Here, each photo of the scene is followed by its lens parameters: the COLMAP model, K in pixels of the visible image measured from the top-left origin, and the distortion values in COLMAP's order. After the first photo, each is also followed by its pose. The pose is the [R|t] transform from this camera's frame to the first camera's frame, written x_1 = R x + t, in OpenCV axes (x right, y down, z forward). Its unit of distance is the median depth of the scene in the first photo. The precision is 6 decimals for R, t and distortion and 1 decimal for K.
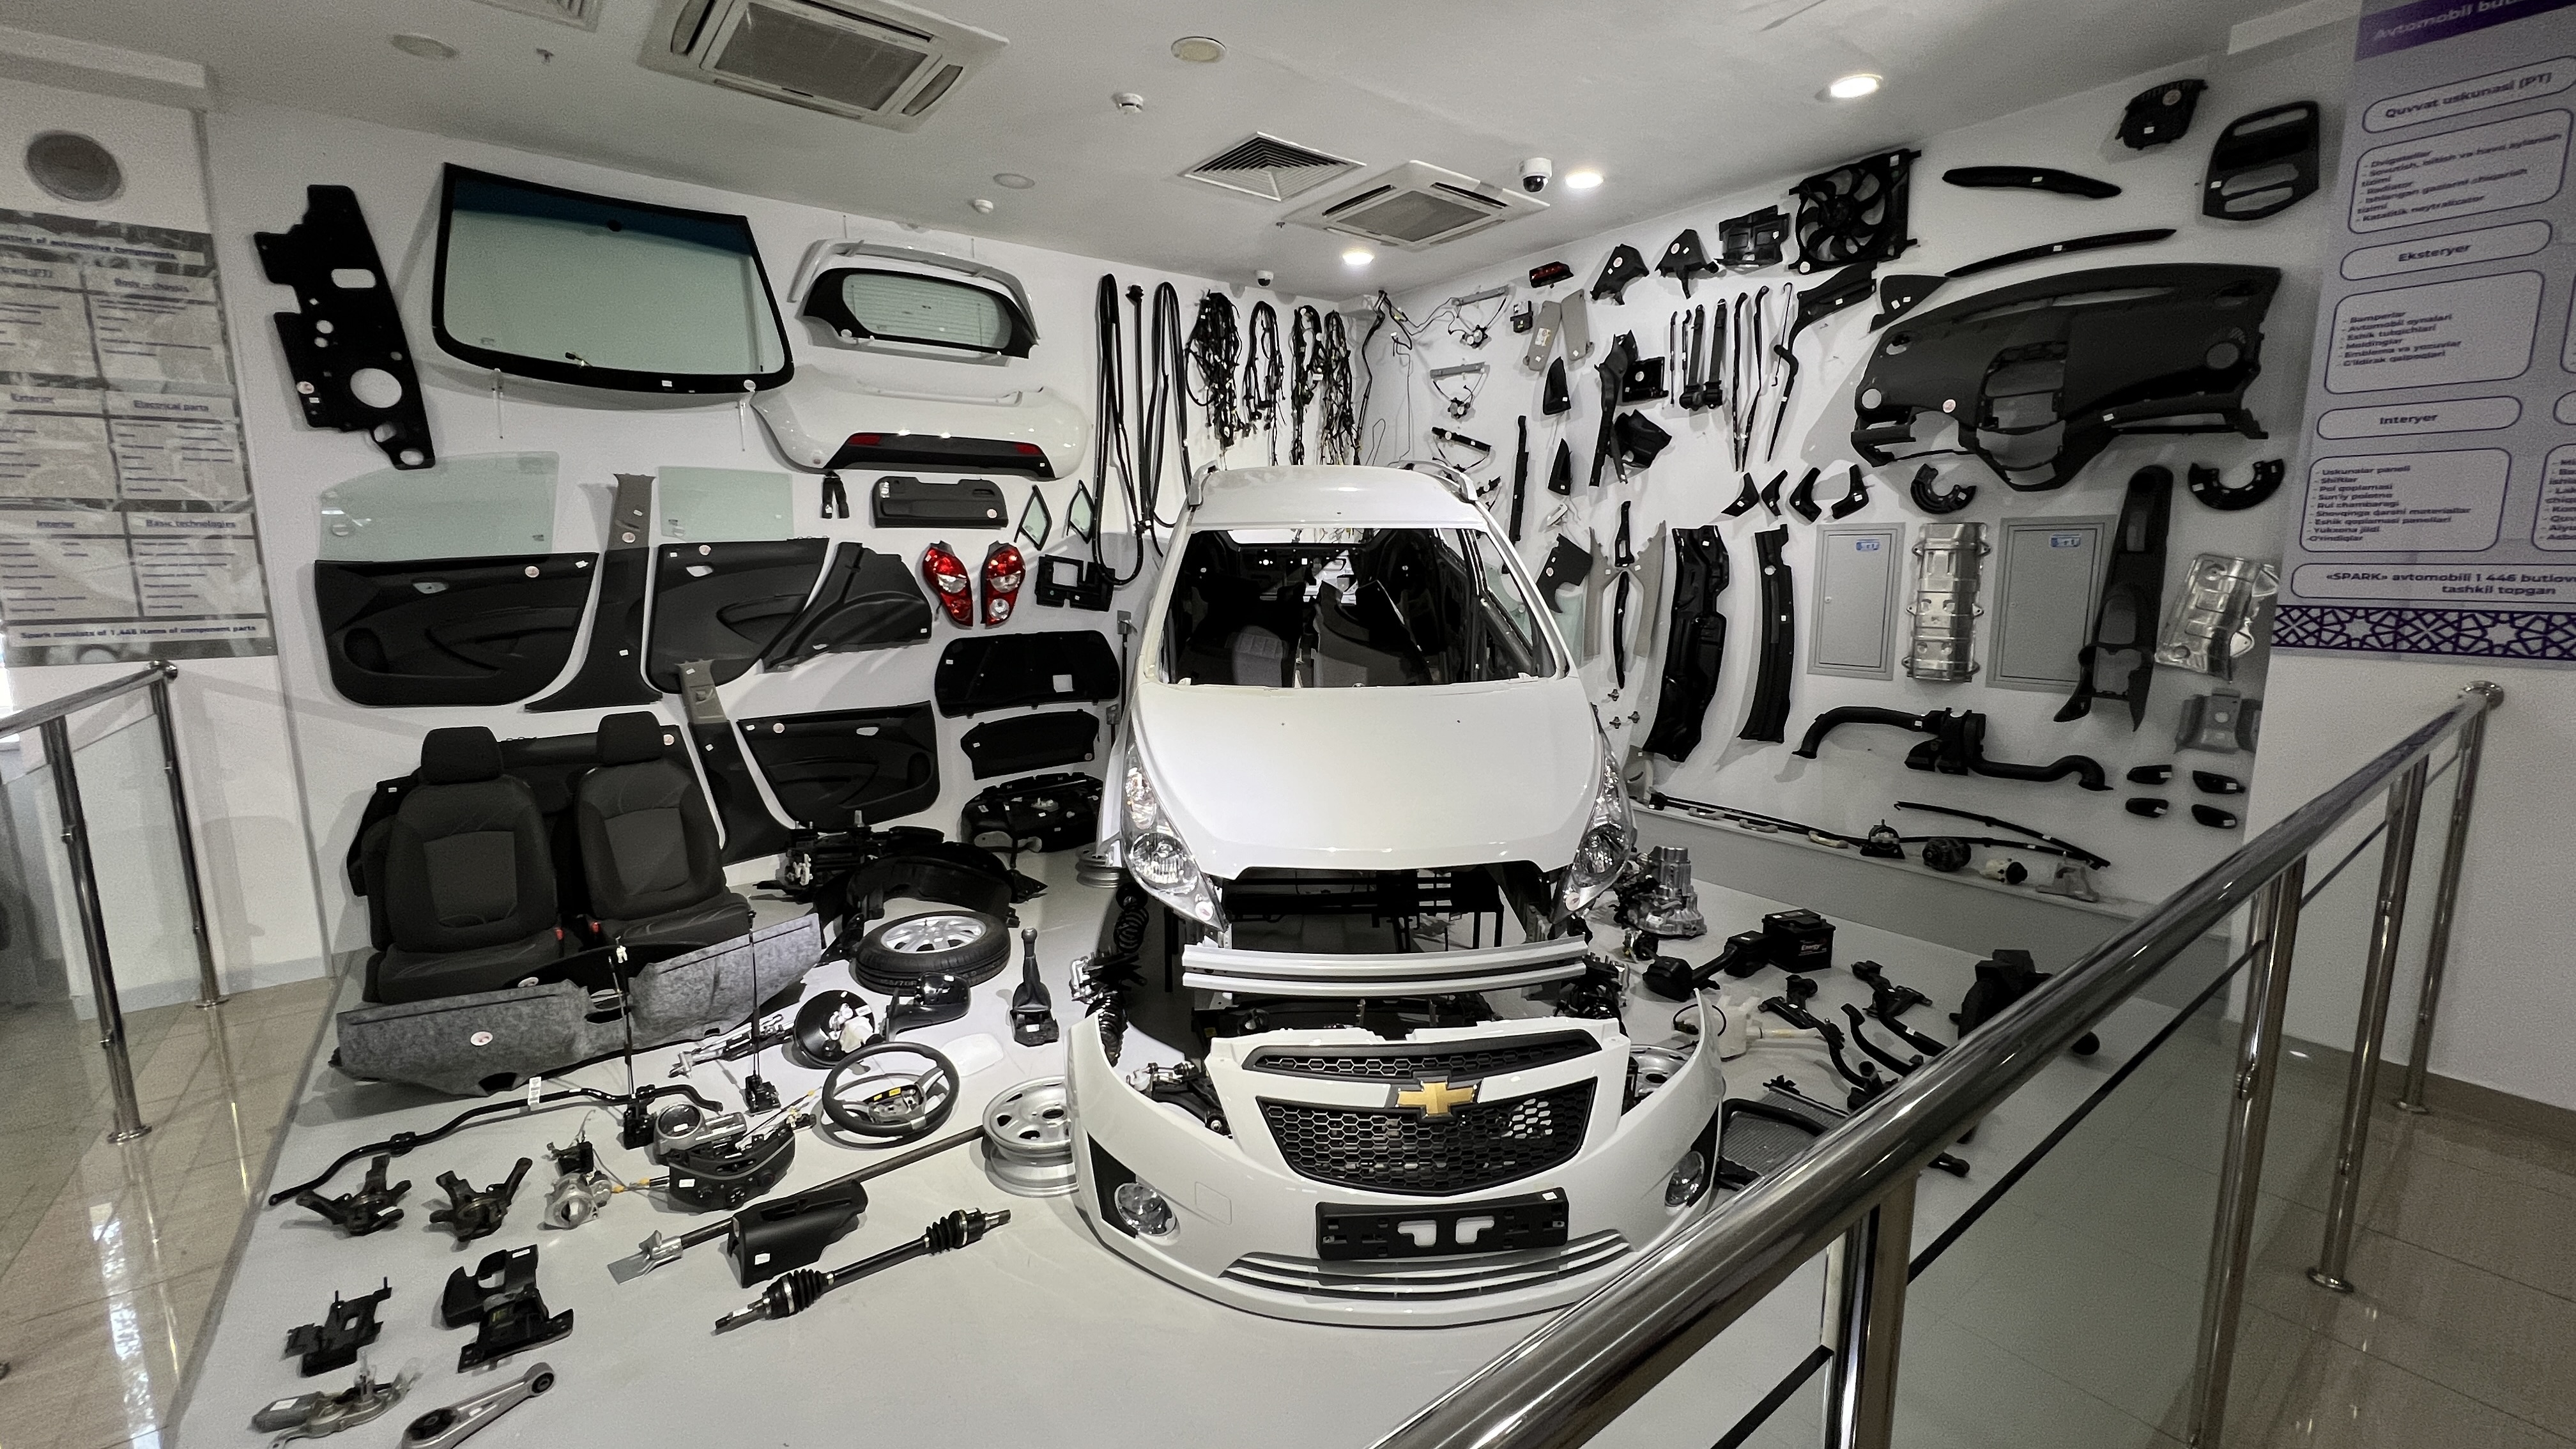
lens RADIAL K [[1028.6, 0, 1284.1], [0, 1028.6, 721.0], [0, 0, 1]] dist [-0.005740, 0.001644]
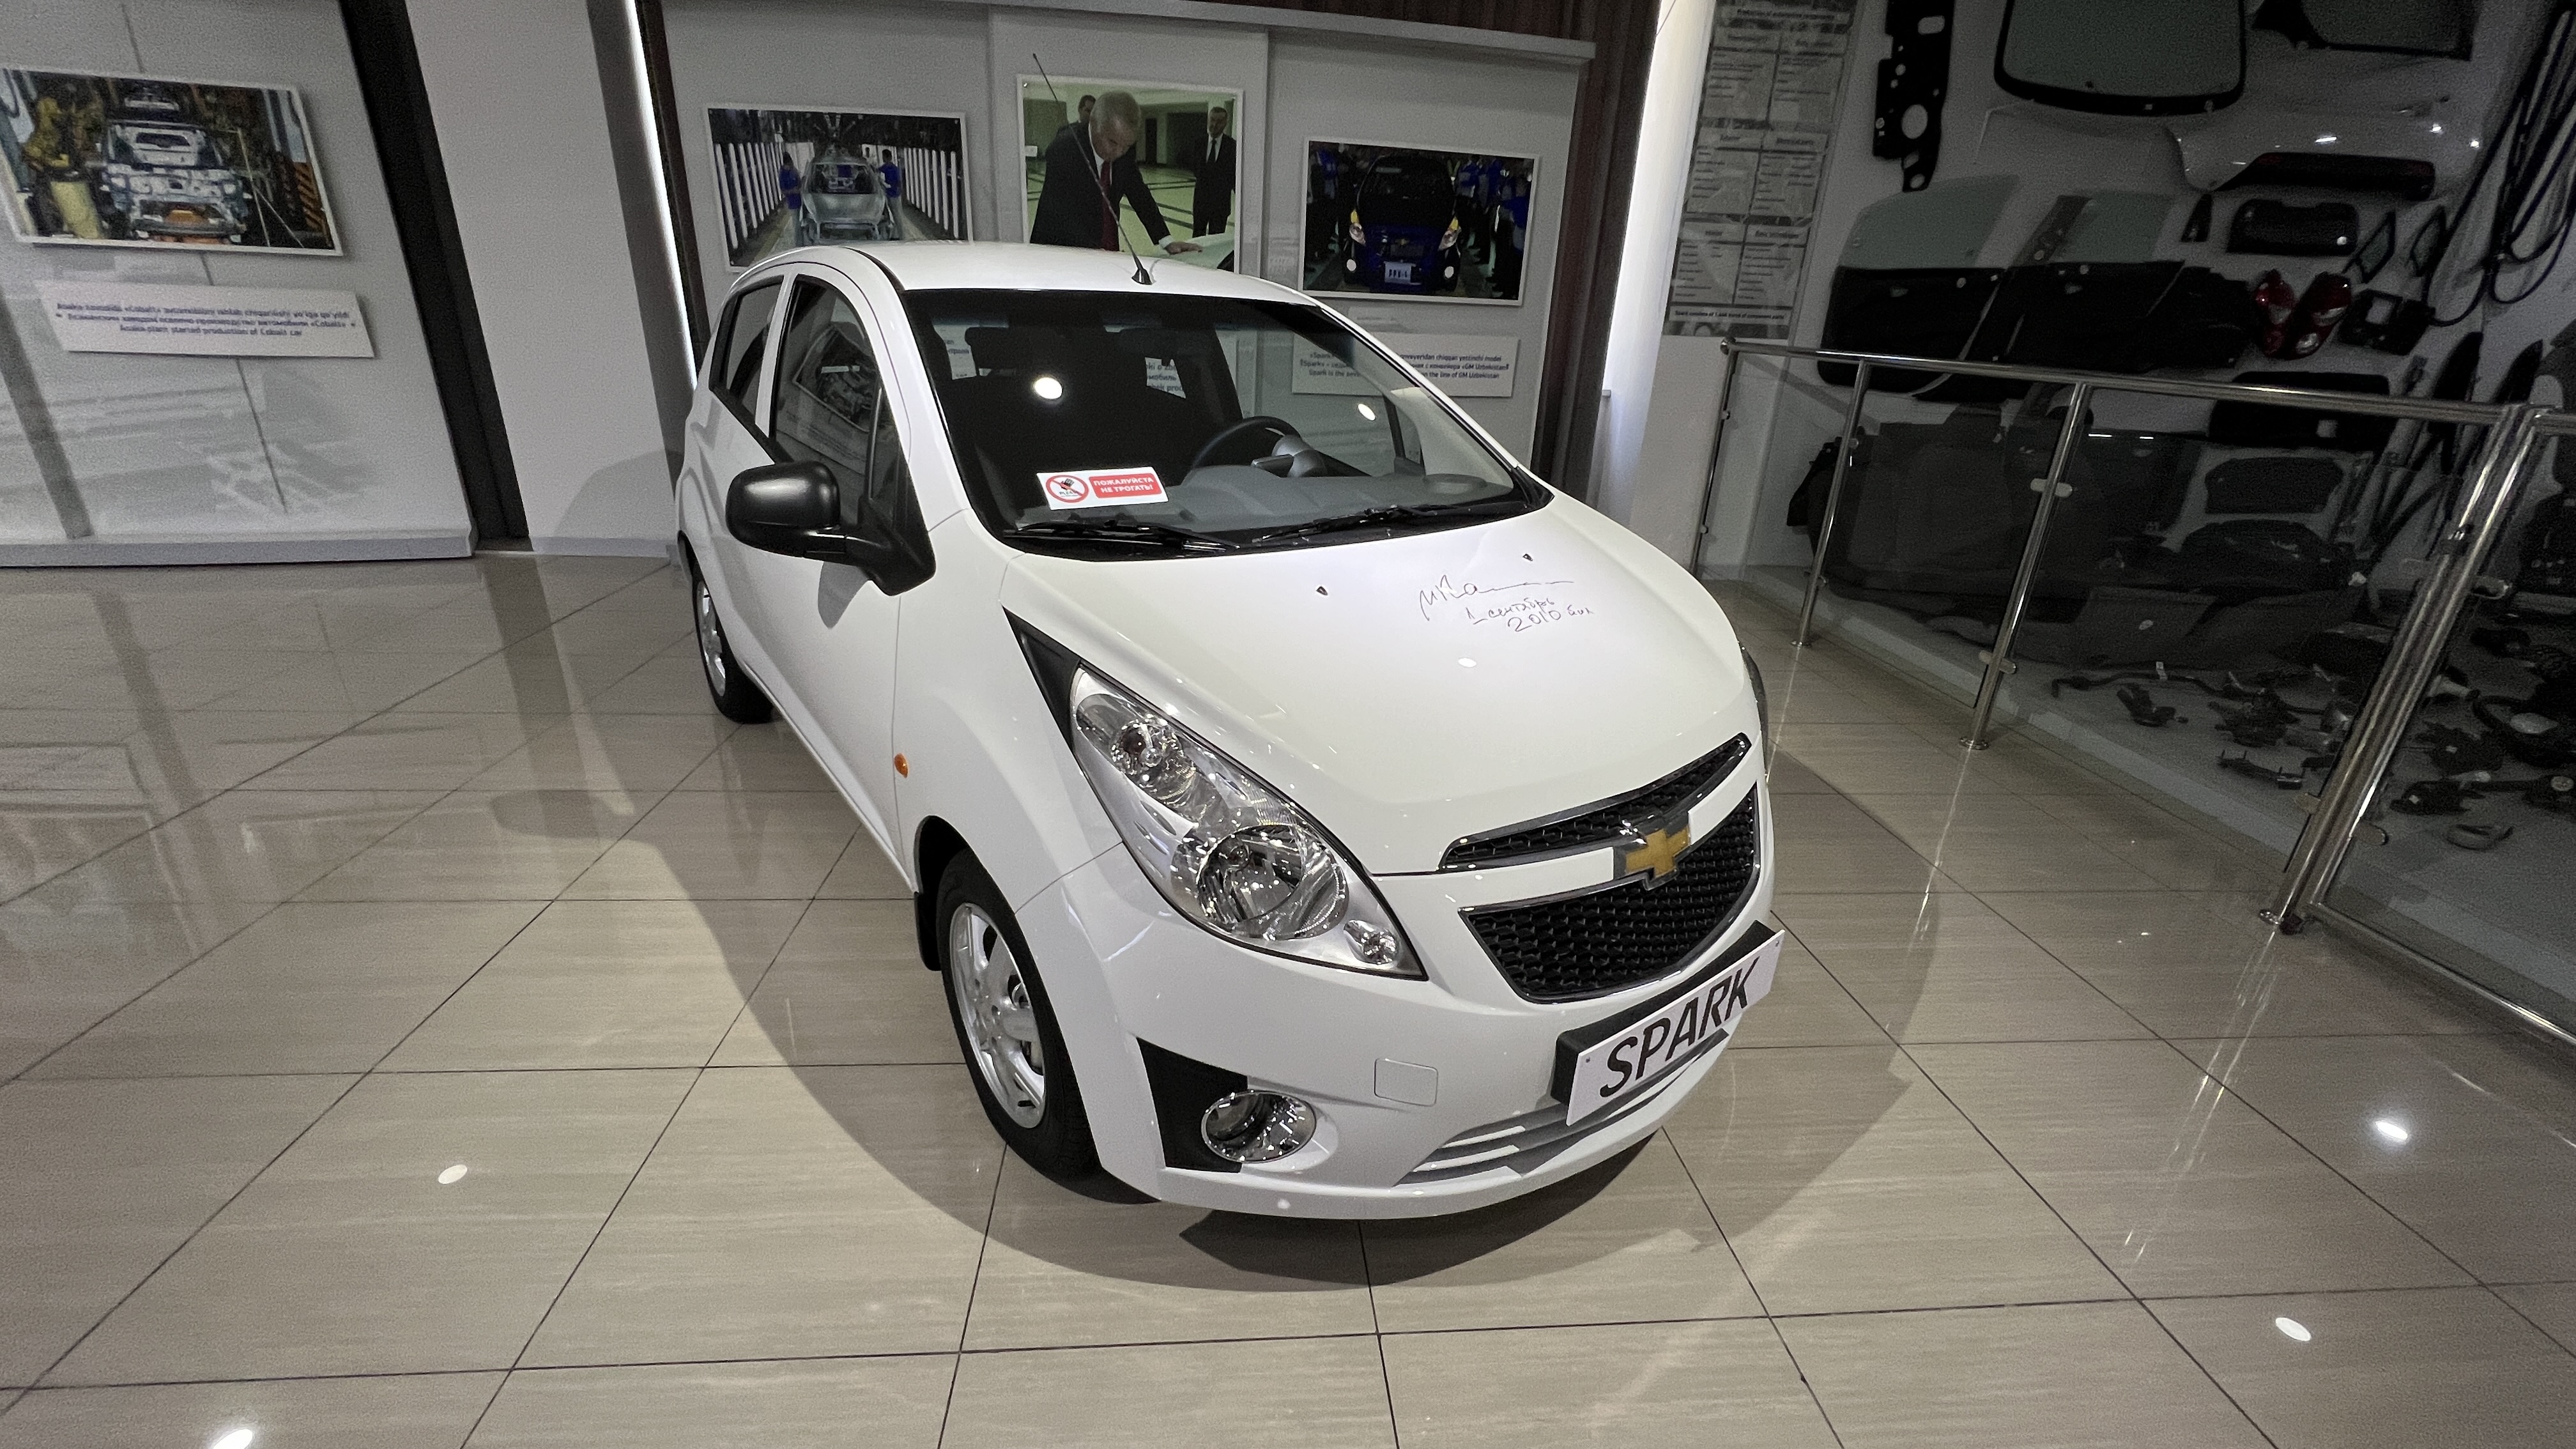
lens RADIAL K [[1028.6, 0, 1283.8], [0, 1028.6, 727.4], [0, 0, 1]] dist [-0.005740, 0.001644]
pose [[0.836825, 0.240299, -0.491914, -0.742481], [-0.126502, 0.959079, 0.253307, 0.170850], [0.532654, -0.149746, 0.832980, -0.582678]]
